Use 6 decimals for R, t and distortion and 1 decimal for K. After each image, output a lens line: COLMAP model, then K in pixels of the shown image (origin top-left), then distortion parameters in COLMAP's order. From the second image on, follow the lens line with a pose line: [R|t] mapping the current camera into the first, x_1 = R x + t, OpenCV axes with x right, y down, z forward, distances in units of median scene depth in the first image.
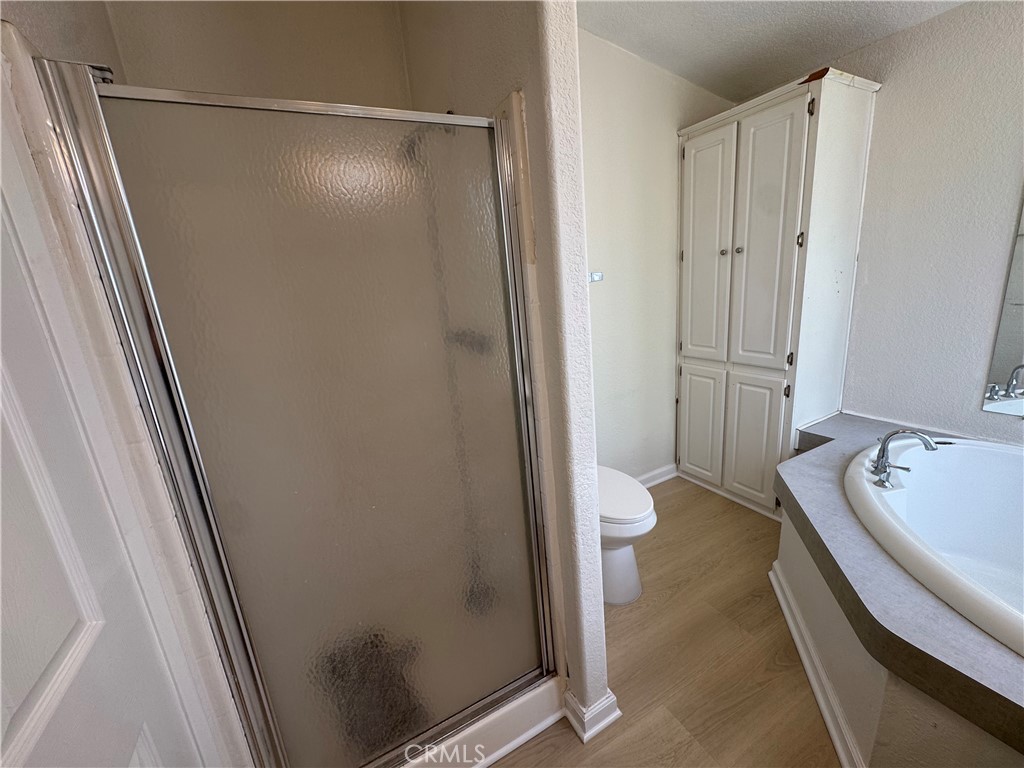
lens RADIAL K [[409.6, 0, 508.7], [0, 409.6, 384.3], [0, 0, 1]] dist [0.000757, 0.000049]
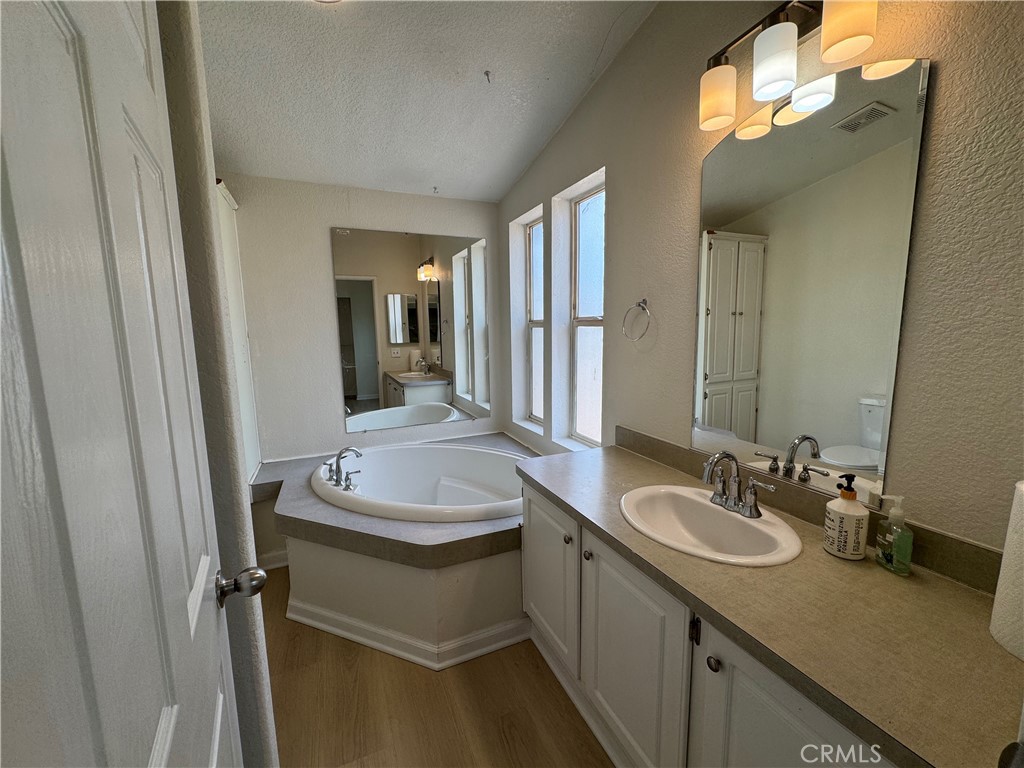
lens RADIAL K [[409.6, 0, 506.7], [0, 409.6, 382.2], [0, 0, 1]] dist [0.000757, 0.000049]
pose [[0.077685, -0.039525, 0.996194, -0.450298], [0.254859, 0.966801, 0.018484, 0.000734], [-0.963853, 0.252453, 0.085179, 0.256006]]
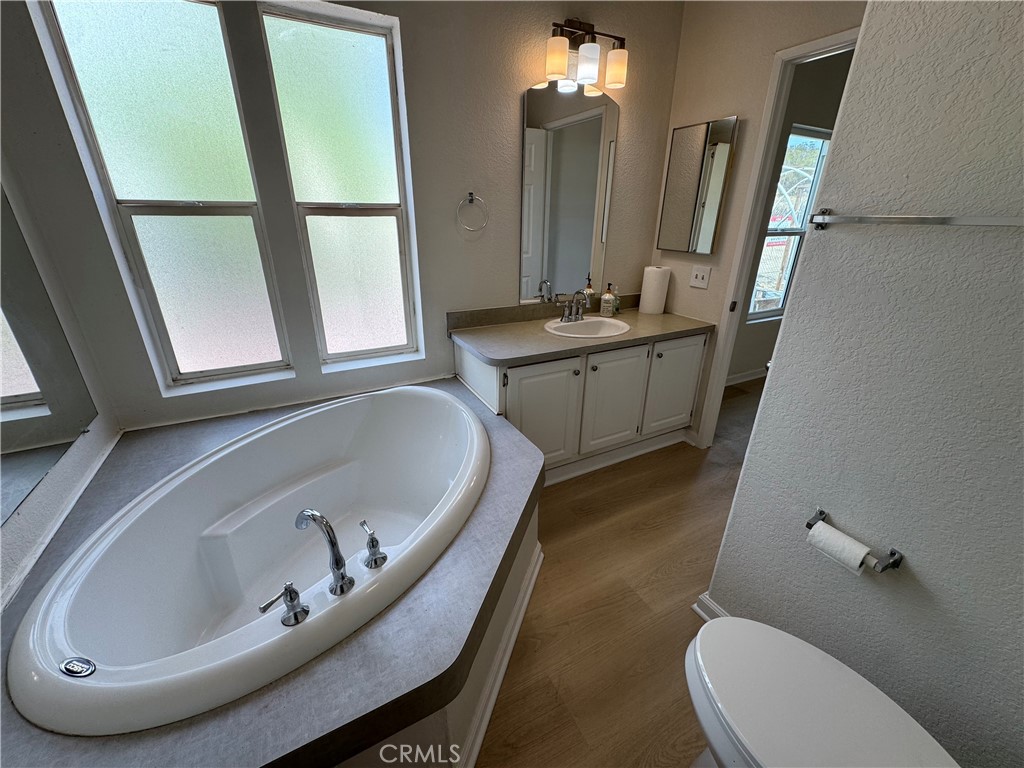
lens RADIAL K [[409.6, 0, 515.6], [0, 409.6, 383.2], [0, 0, 1]] dist [0.000757, 0.000049]
pose [[-0.996702, 0.078334, 0.021167, 0.634479], [0.075442, 0.798529, 0.597210, -0.405382], [0.029879, 0.596838, -0.801805, 1.395822]]
